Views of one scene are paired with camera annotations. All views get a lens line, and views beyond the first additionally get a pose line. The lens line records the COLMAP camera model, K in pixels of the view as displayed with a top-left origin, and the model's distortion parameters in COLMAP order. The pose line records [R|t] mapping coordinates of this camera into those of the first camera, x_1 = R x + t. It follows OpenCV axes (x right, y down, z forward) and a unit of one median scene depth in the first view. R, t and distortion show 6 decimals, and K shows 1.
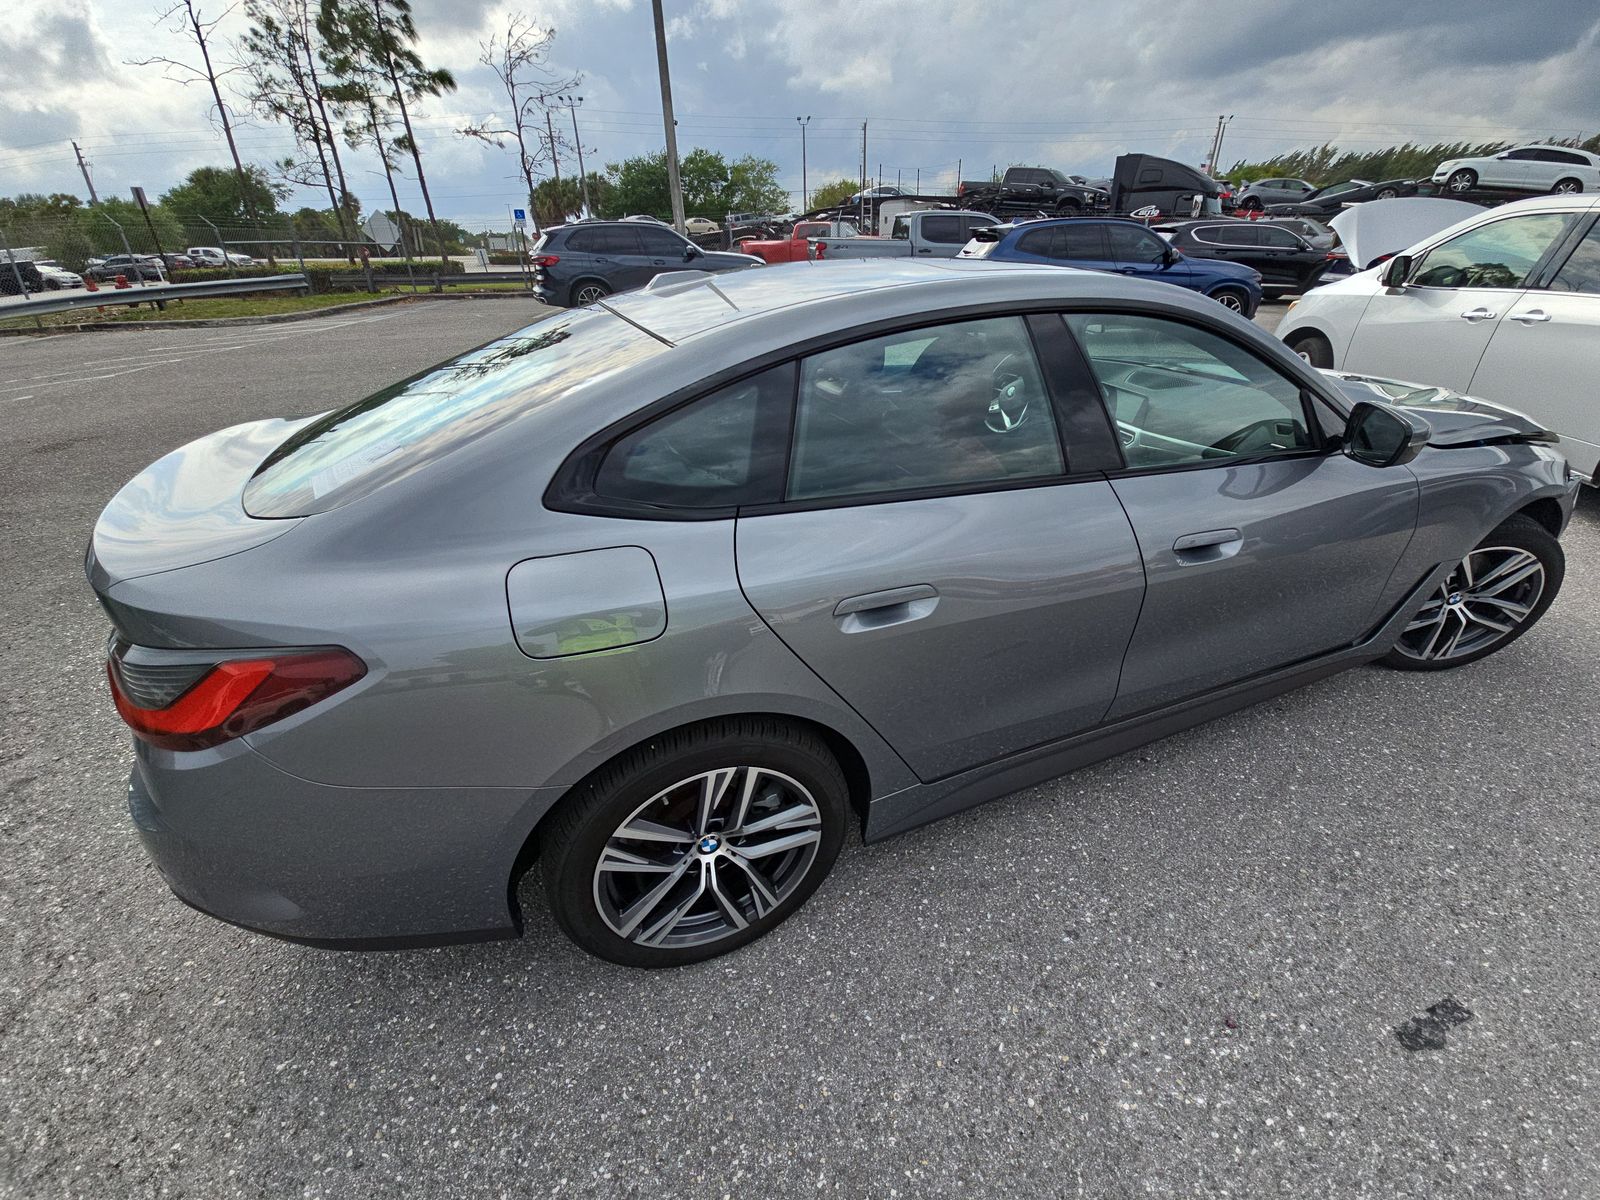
lens RADIAL K [[641.7, 0, 800.0], [0, 641.7, 600.0], [0, 0, 1]] dist [0.077014, -0.035277]
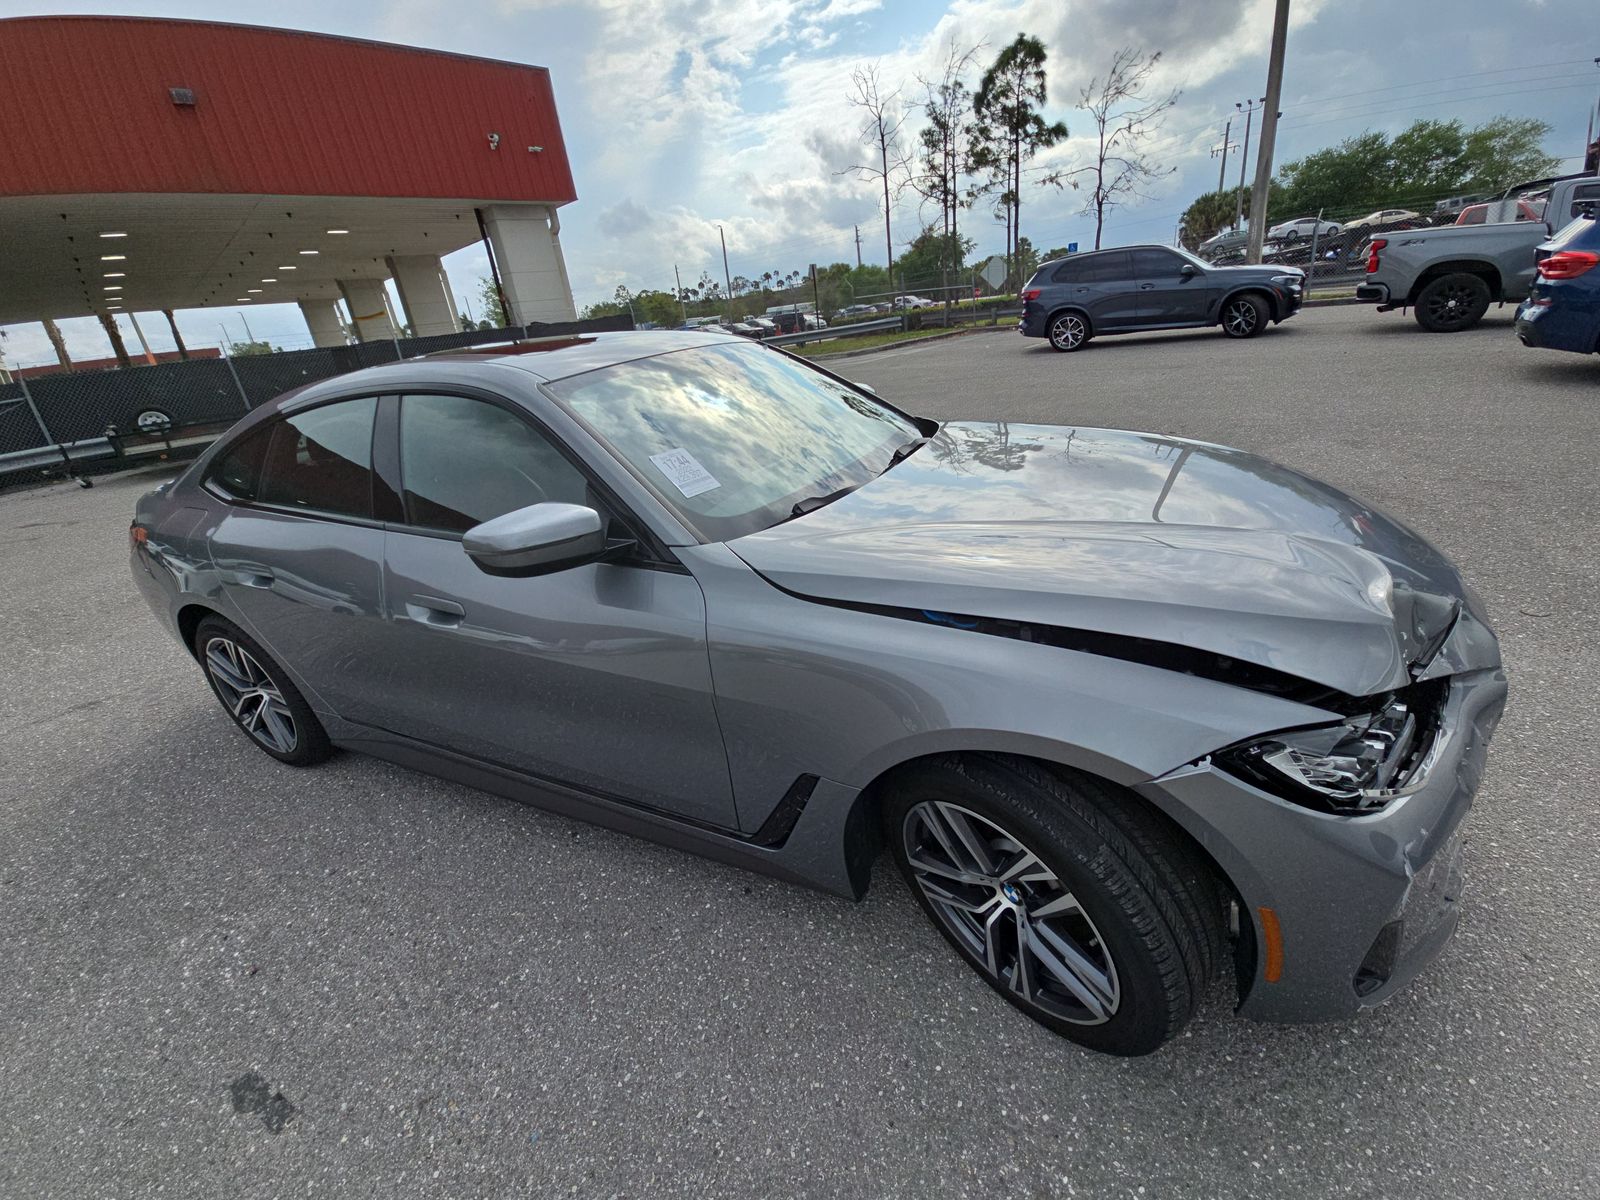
lens RADIAL K [[646.8, 0, 825.5], [0, 646.8, 599.5], [0, 0, 1]] dist [0.064001, -0.027380]
pose [[0.651004, 0.274378, -0.707750, 0.204937], [-0.293374, 0.950881, 0.098782, -0.045342], [0.700089, 0.143328, 0.699523, 0.078412]]
